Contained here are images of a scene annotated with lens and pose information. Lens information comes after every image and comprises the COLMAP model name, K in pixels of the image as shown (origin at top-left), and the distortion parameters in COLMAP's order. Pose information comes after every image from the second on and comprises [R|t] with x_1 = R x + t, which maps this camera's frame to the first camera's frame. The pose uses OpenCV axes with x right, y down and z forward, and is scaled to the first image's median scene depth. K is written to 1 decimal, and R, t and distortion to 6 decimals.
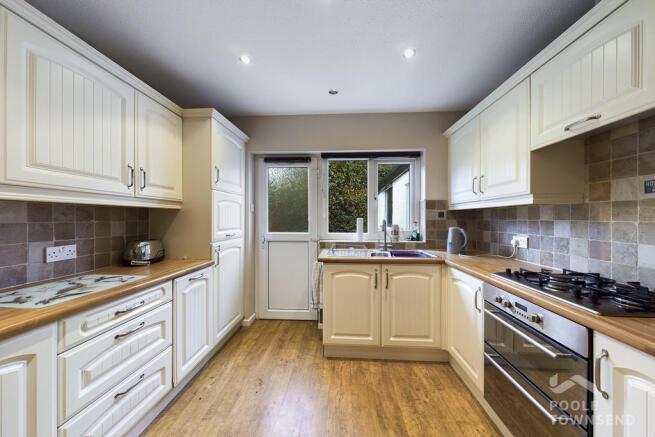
lens RADIAL K [[233.1, 0, 328.2], [0, 233.1, 219.5], [0, 0, 1]] dist [0.000083, -0.000002]
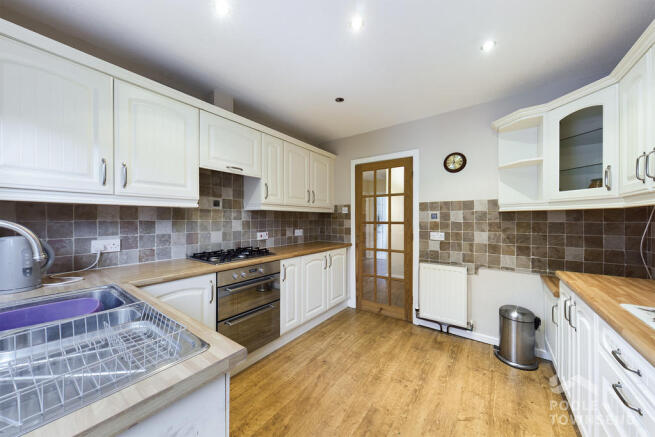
lens RADIAL K [[233.1, 0, 327.0], [0, 233.1, 217.3], [0, 0, 1]] dist [0.000083, -0.000002]
pose [[-0.848223, -0.005014, 0.529616, -0.386020], [-0.005659, 0.999984, 0.000402, -0.016749], [-0.529609, -0.002656, -0.848238, 1.557149]]
